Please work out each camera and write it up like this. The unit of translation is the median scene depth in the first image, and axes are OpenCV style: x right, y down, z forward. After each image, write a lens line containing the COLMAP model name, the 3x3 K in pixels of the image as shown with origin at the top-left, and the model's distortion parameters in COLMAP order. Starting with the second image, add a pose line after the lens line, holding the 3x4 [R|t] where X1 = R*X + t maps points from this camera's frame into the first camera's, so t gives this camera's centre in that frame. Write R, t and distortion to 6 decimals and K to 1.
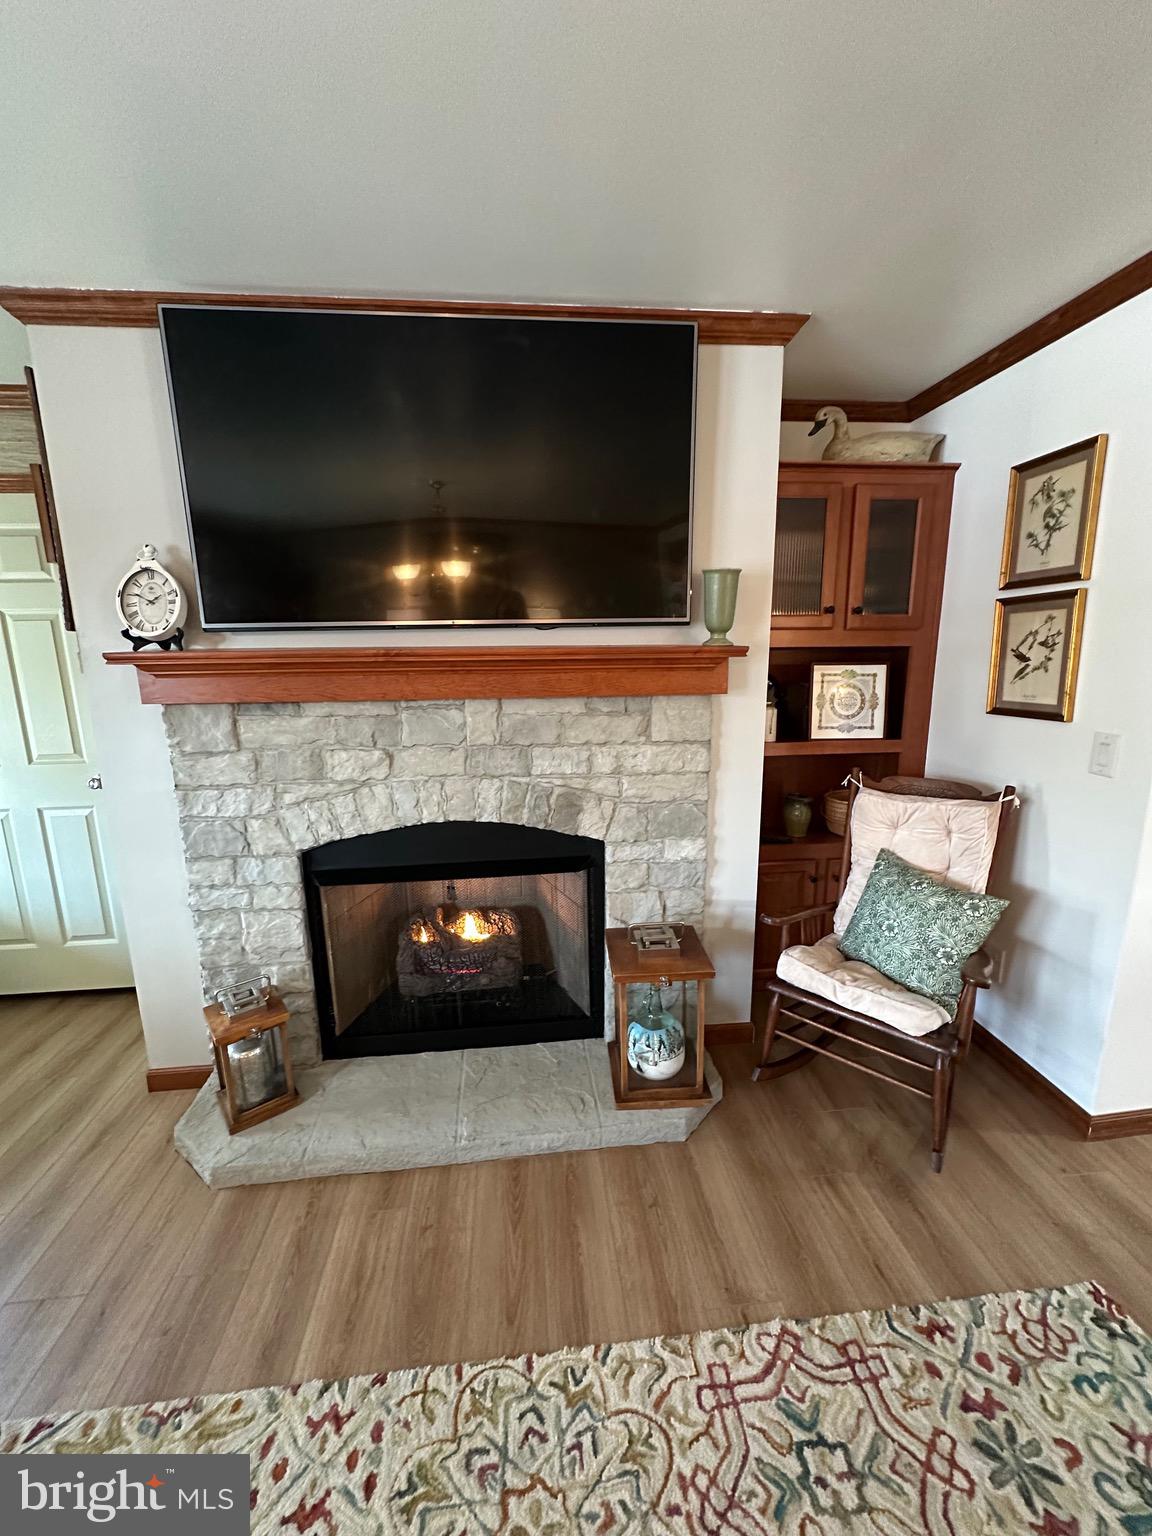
lens RADIAL K [[613.8, 0, 579.3], [0, 613.8, 765.8], [0, 0, 1]] dist [-0.001917, 0.000336]
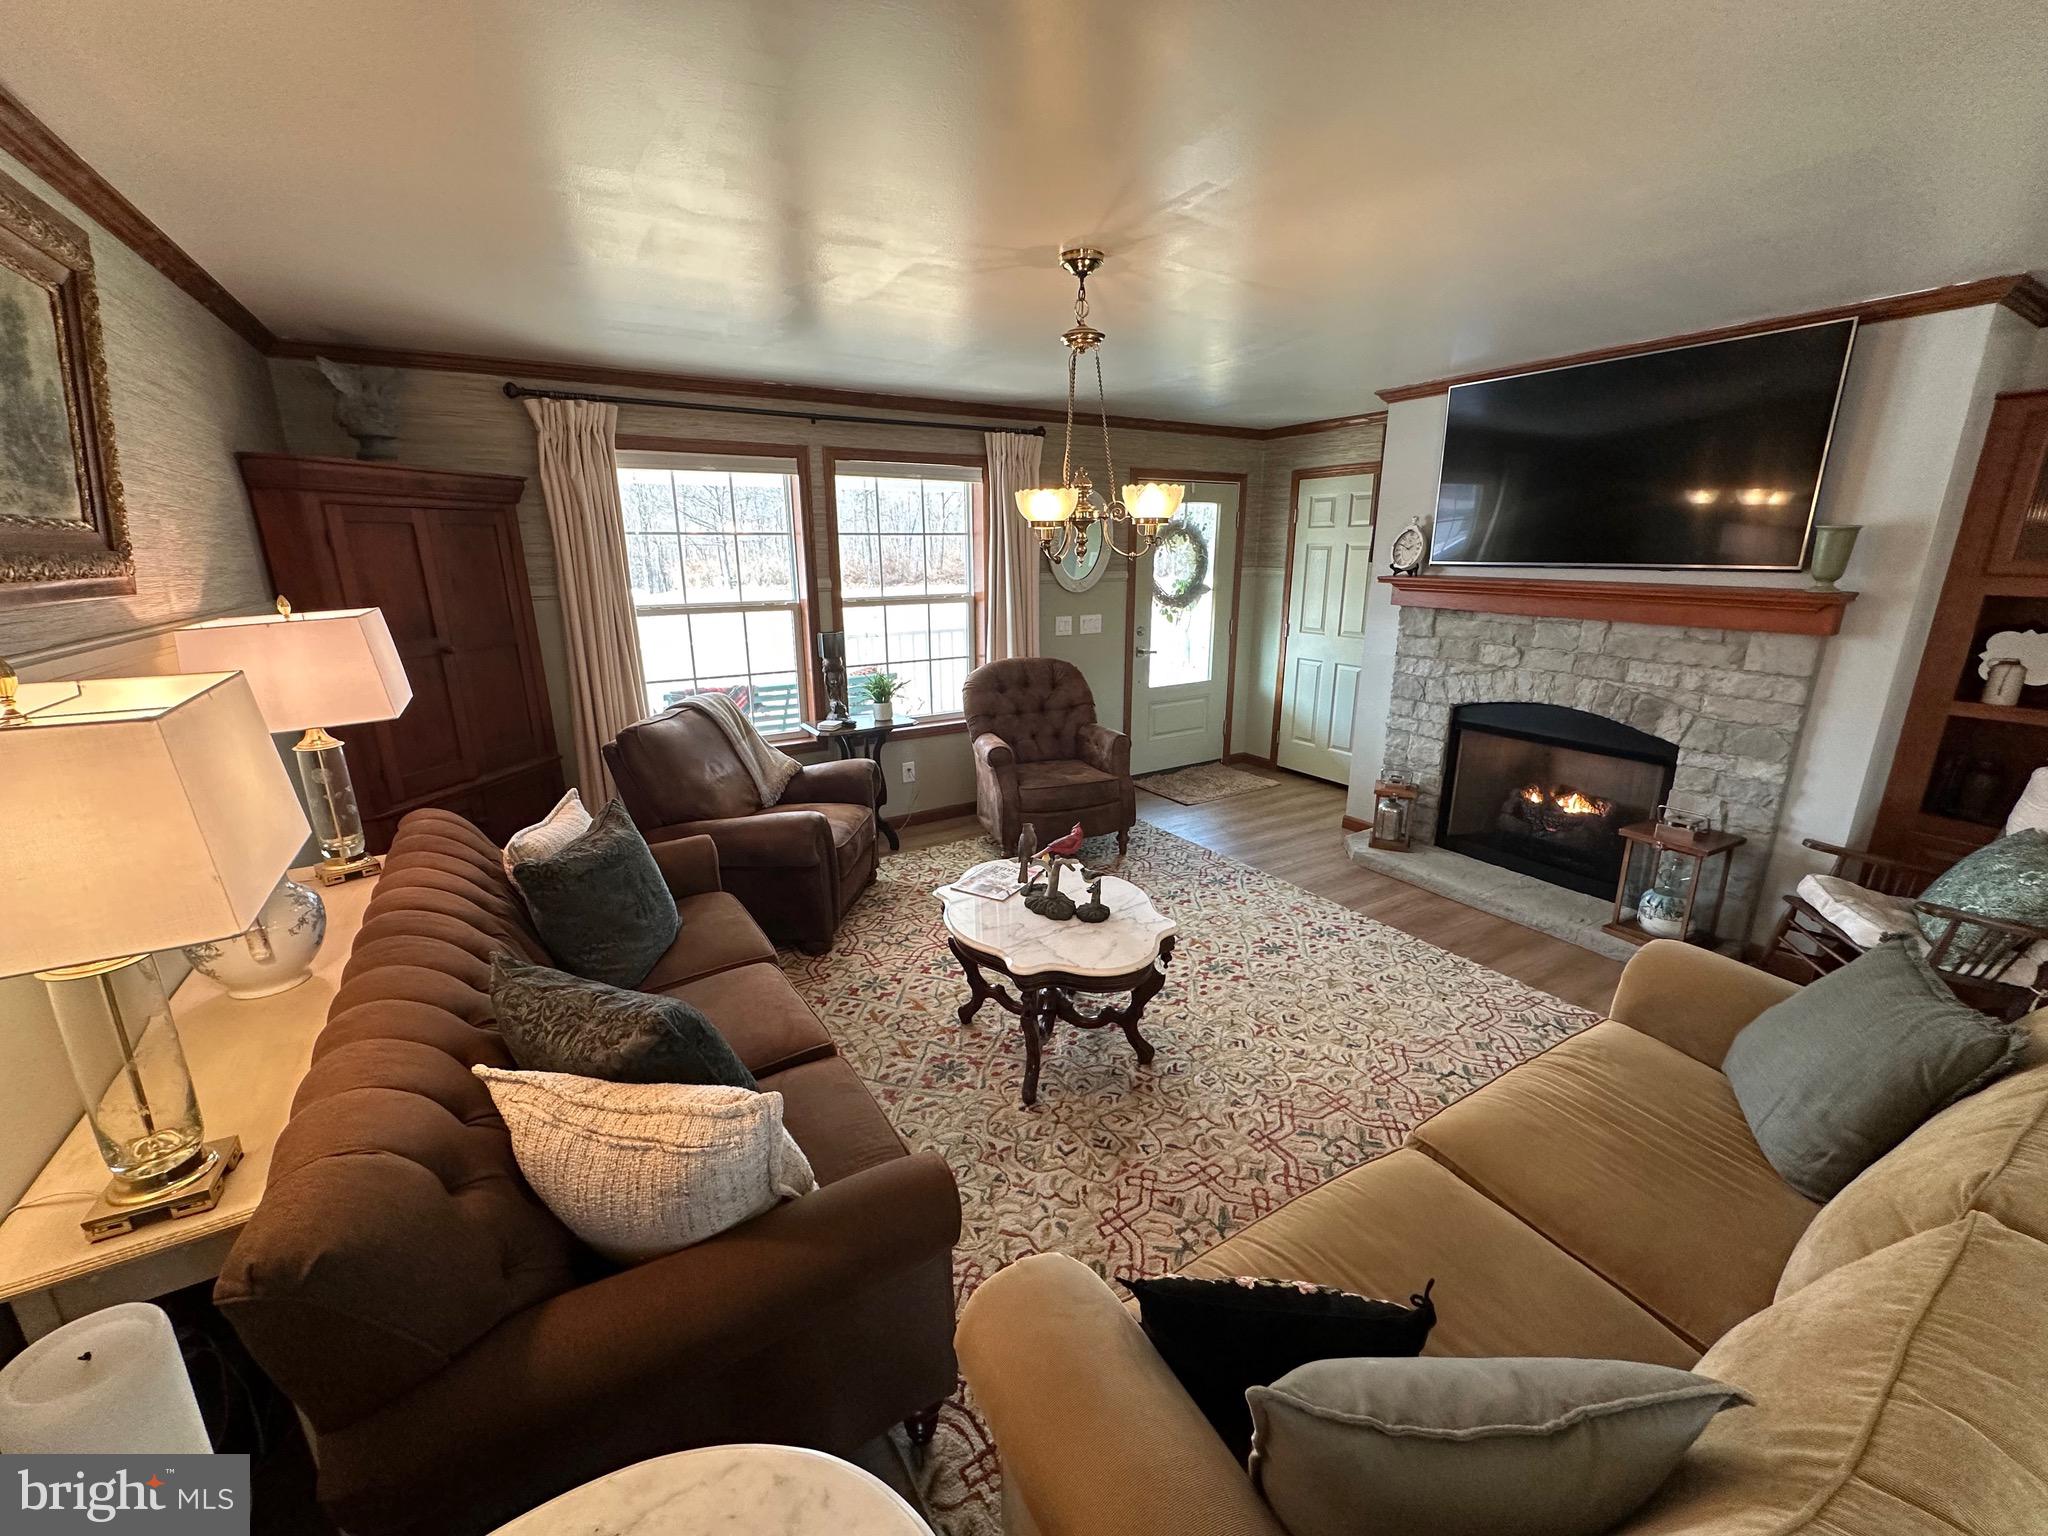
lens RADIAL K [[818.4, 0, 1015.1], [0, 818.4, 769.9], [0, 0, 1]] dist [-0.001917, 0.000336]
pose [[0.421322, 0.252394, -0.871083, 0.959721], [-0.174740, 0.965089, 0.195114, 0.085580], [0.889918, 0.070007, 0.450716, -0.957673]]
